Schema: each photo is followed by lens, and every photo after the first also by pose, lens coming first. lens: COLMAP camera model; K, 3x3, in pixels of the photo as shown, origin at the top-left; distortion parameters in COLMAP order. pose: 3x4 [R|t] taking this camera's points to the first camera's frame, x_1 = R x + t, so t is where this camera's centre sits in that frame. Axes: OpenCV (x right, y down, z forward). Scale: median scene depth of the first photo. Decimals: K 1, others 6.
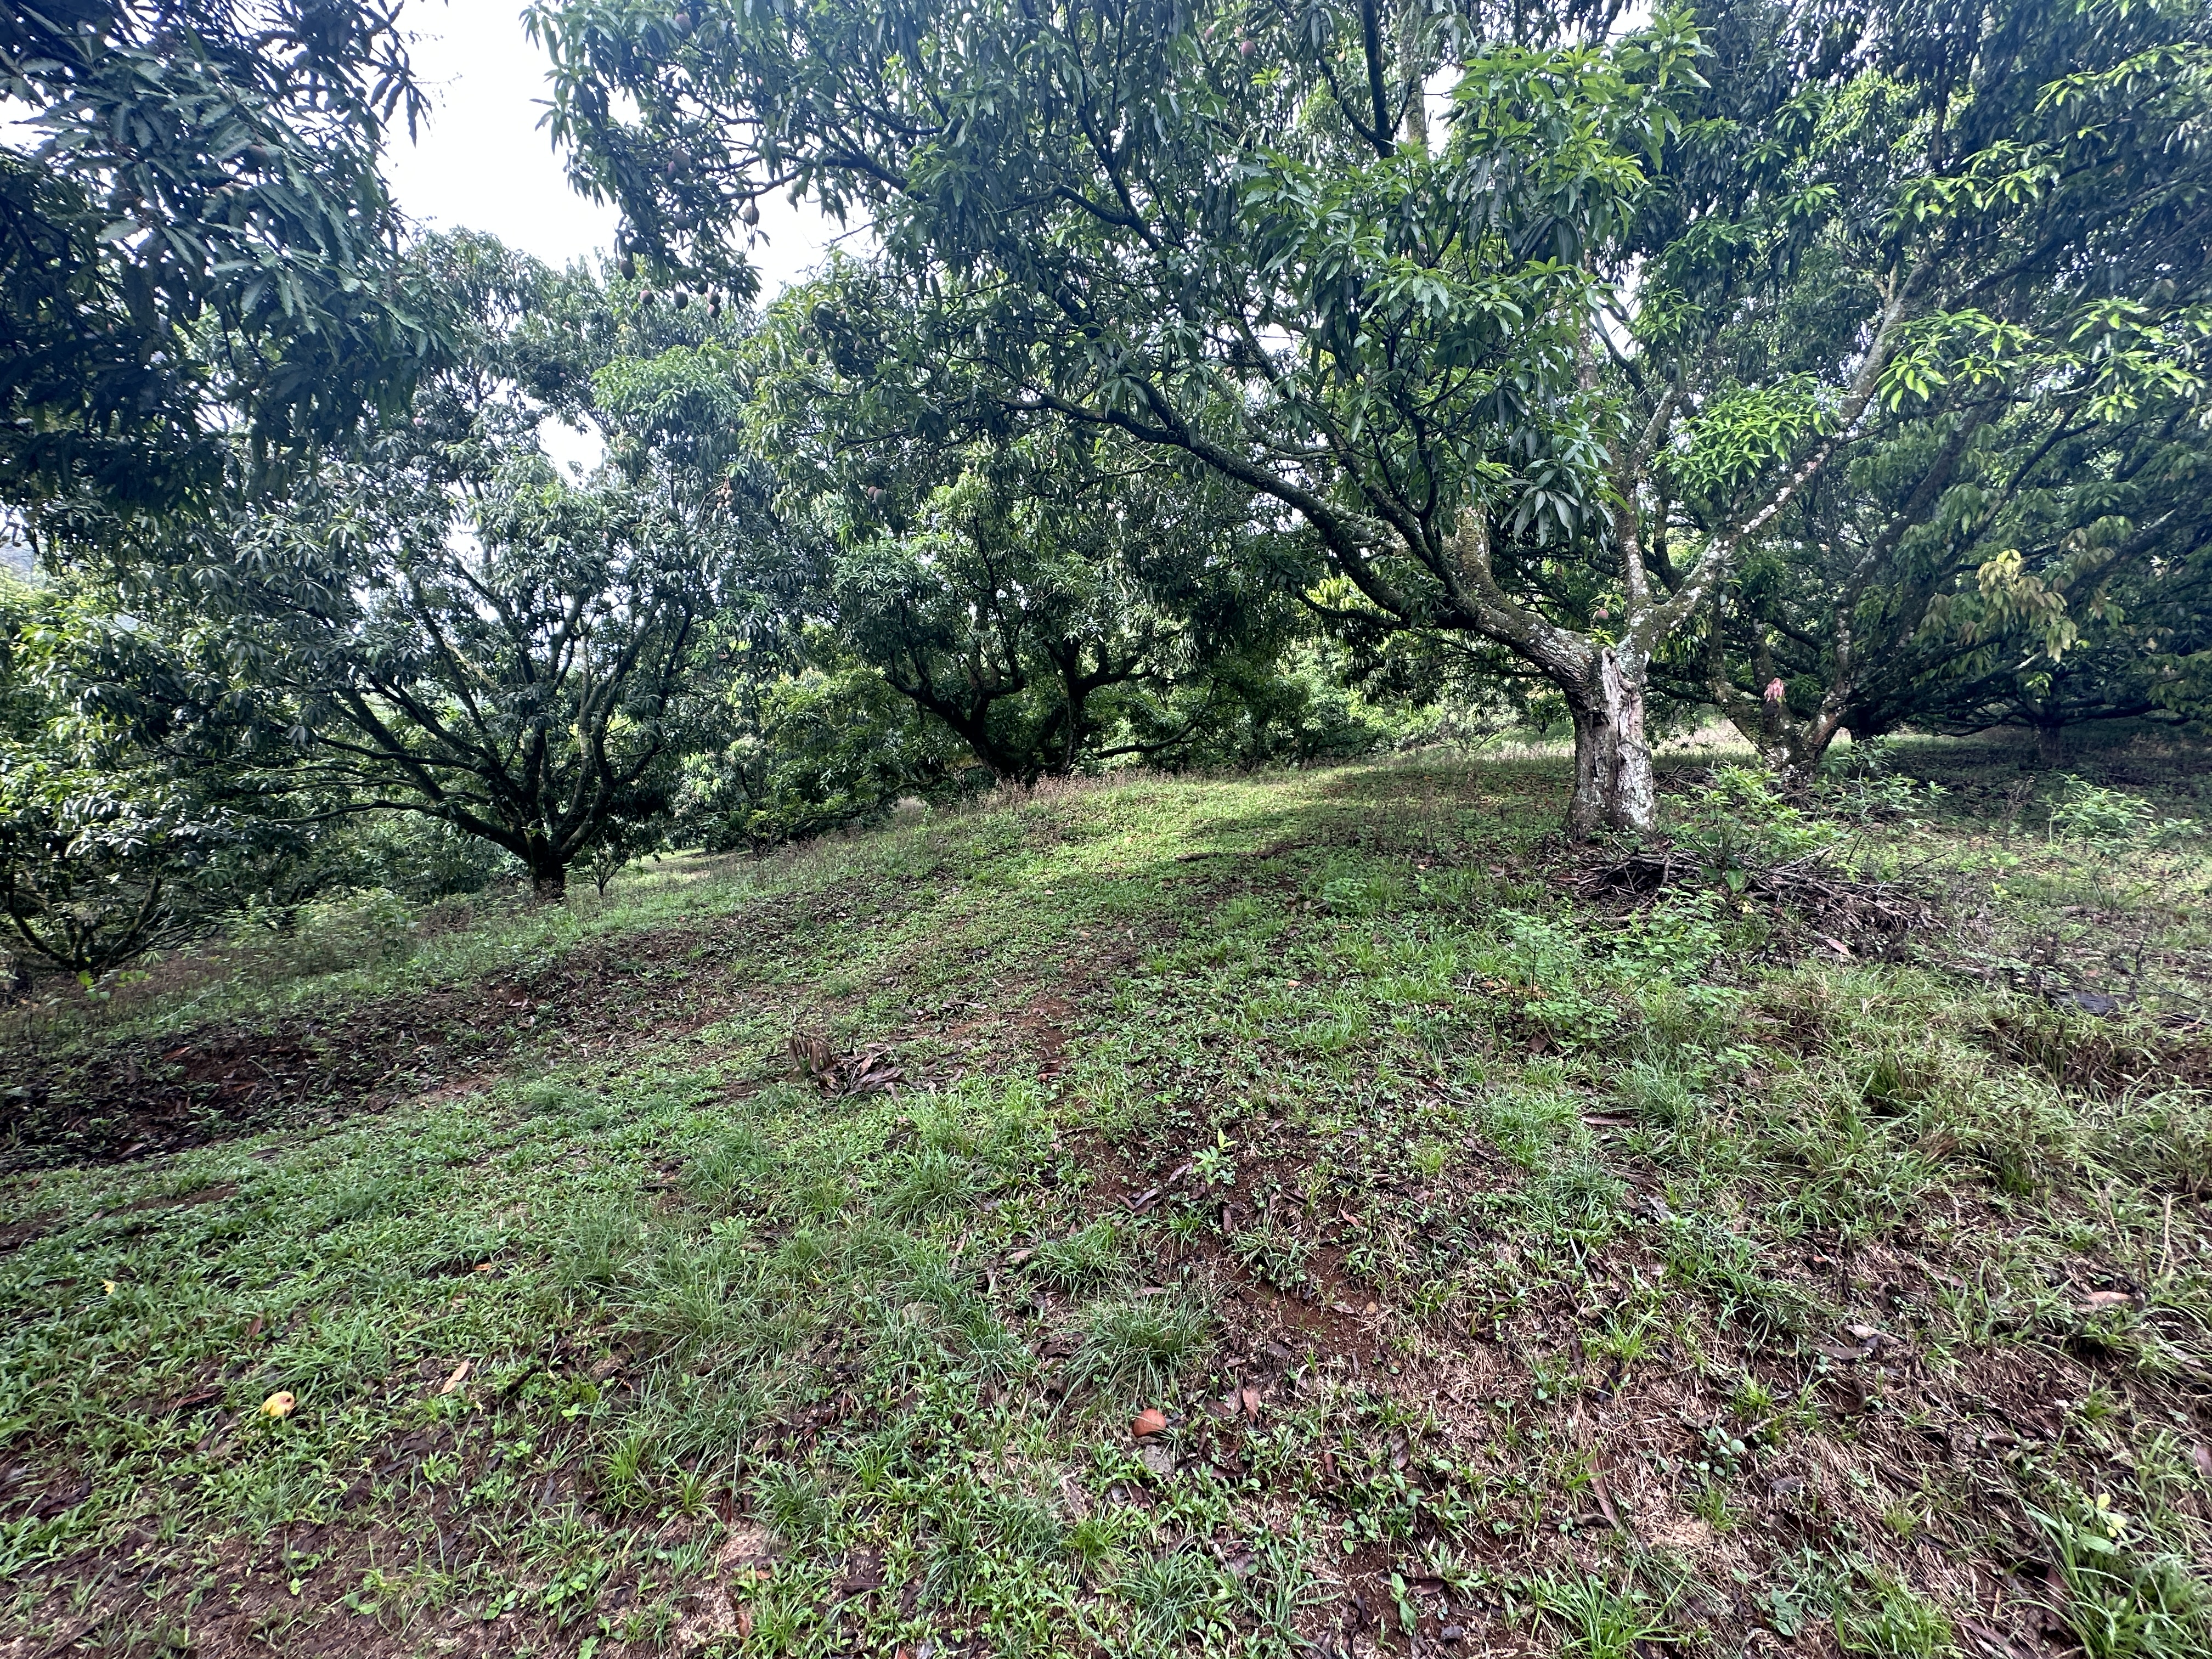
lens RADIAL K [[878.6, 0, 1101.6], [0, 878.6, 832.2], [0, 0, 1]] dist [-0.002980, 0.000560]
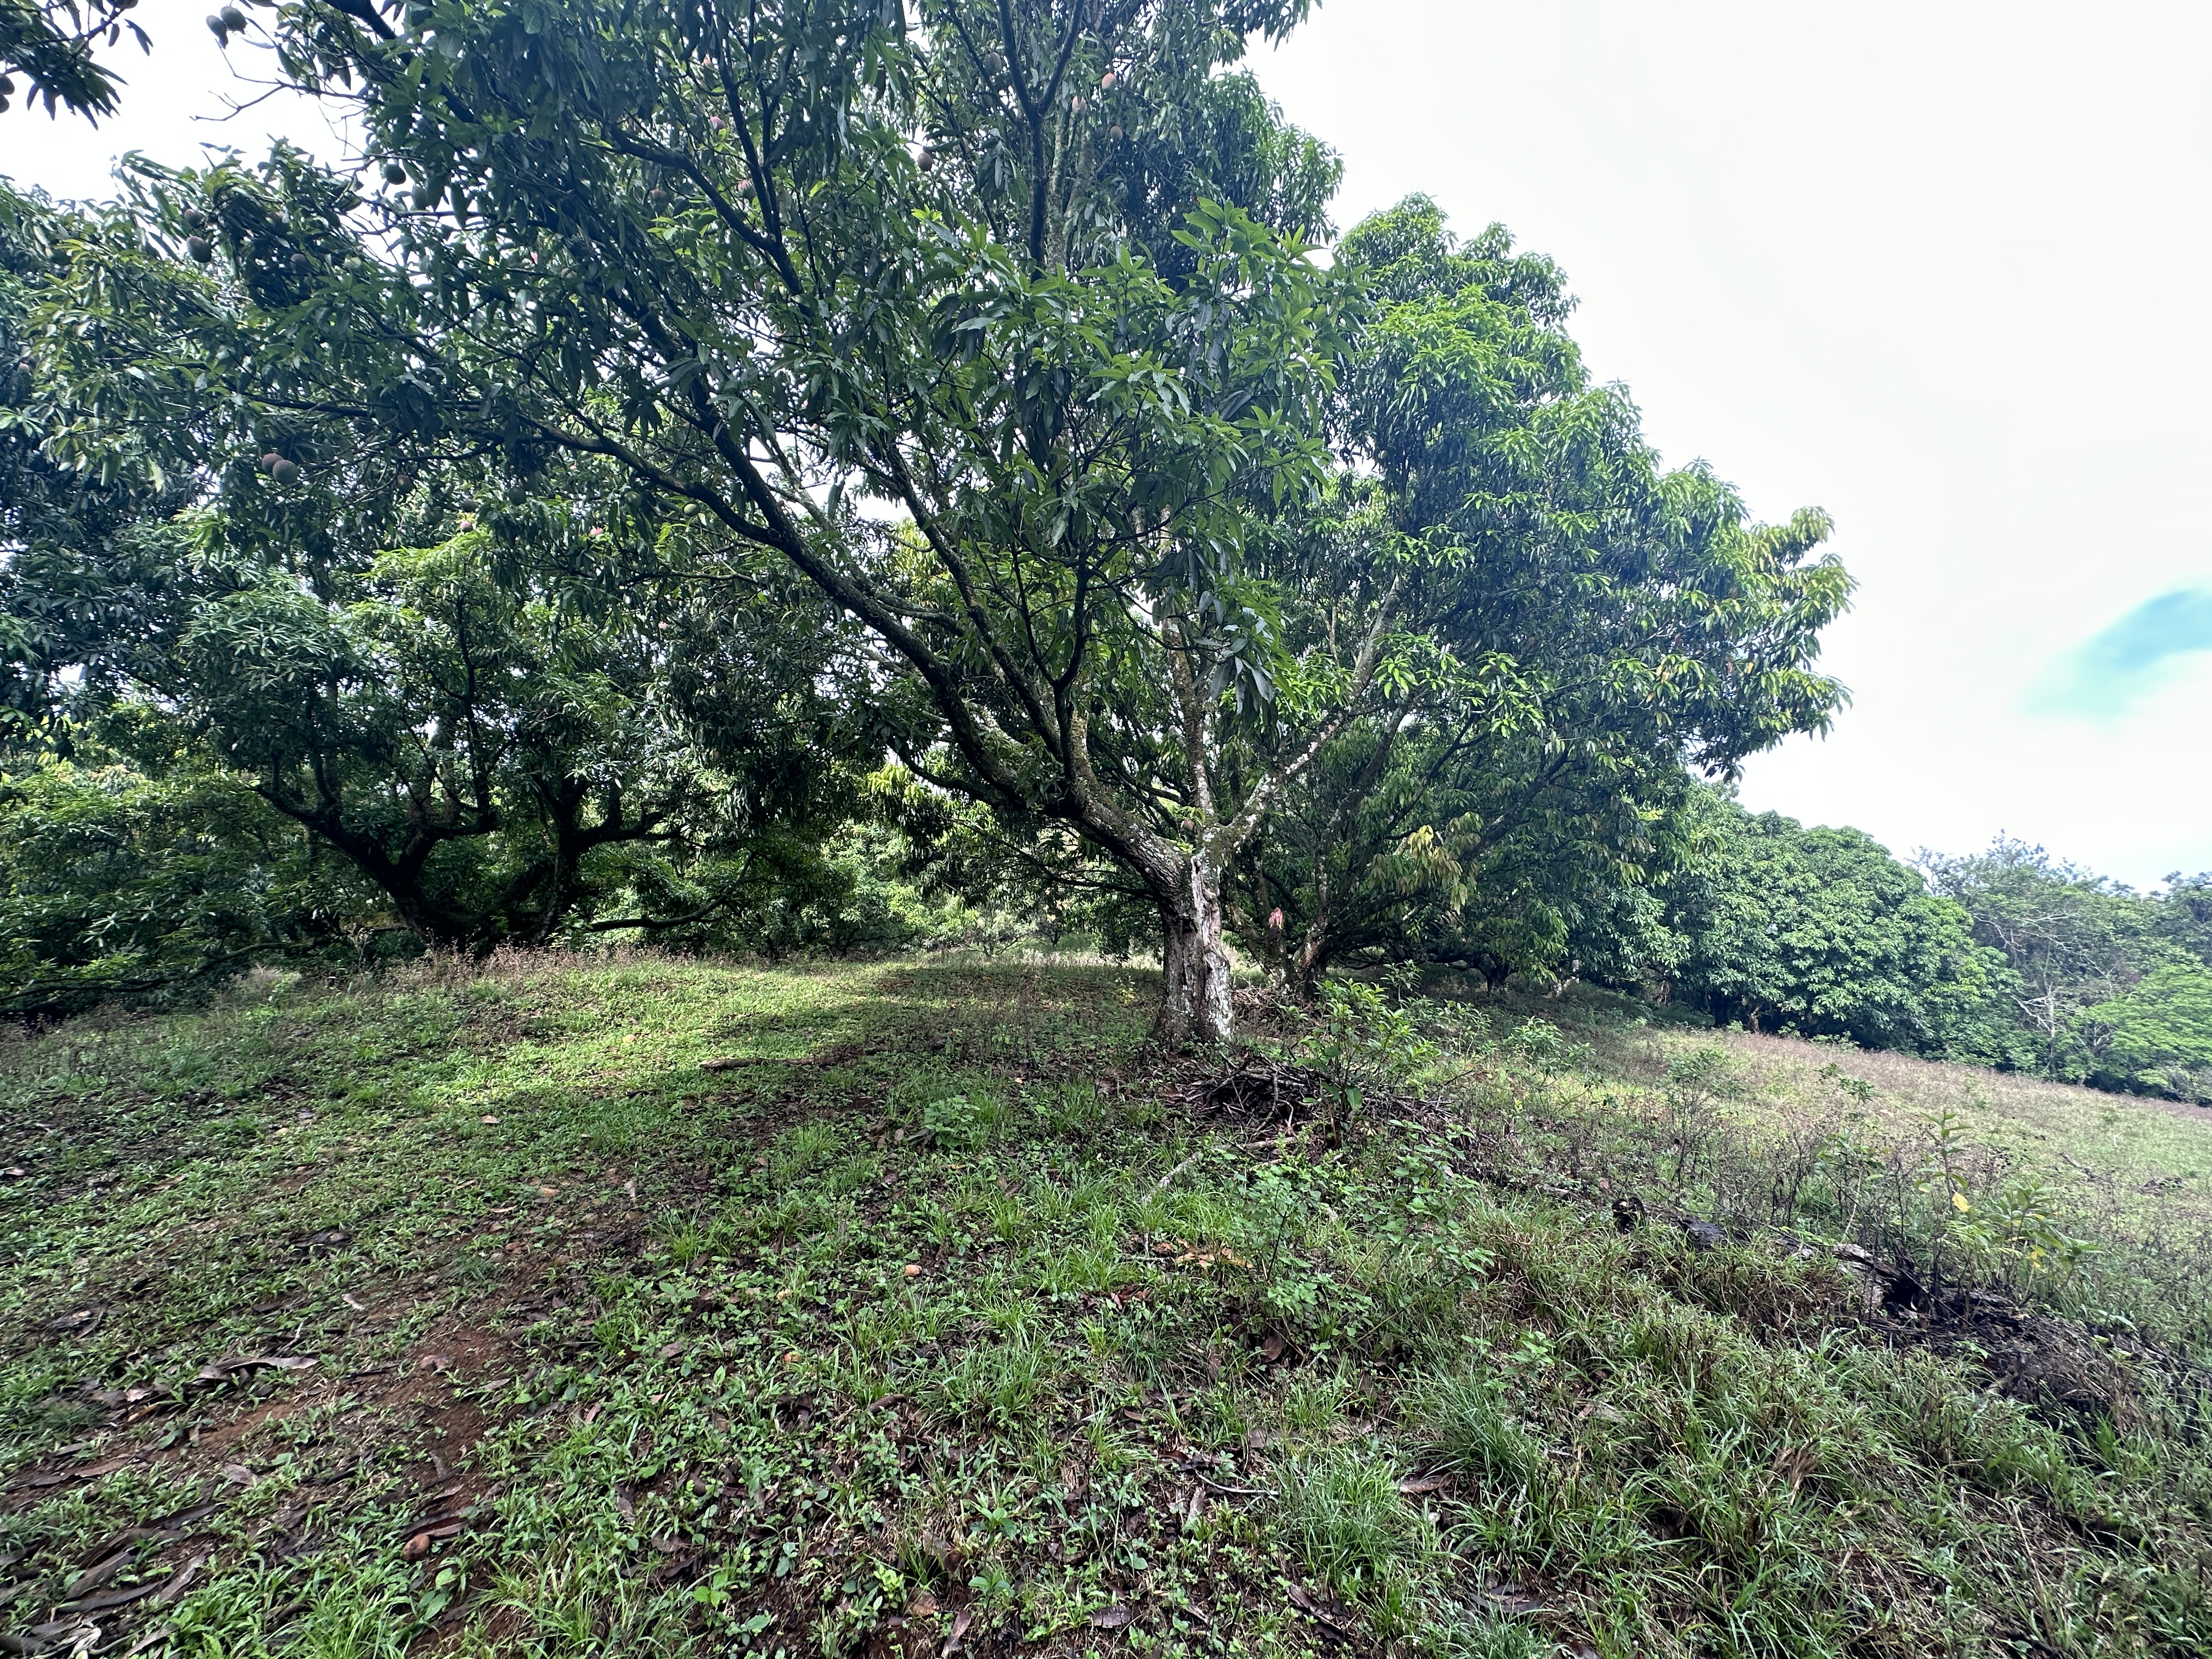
lens RADIAL K [[878.6, 0, 1102.4], [0, 878.6, 833.9], [0, 0, 1]] dist [-0.002980, 0.000560]
pose [[0.859028, 0.138031, 0.492969, -0.014202], [-0.026093, 0.973518, -0.227116, -0.001395], [-0.511263, 0.182236, 0.839881, 0.133399]]
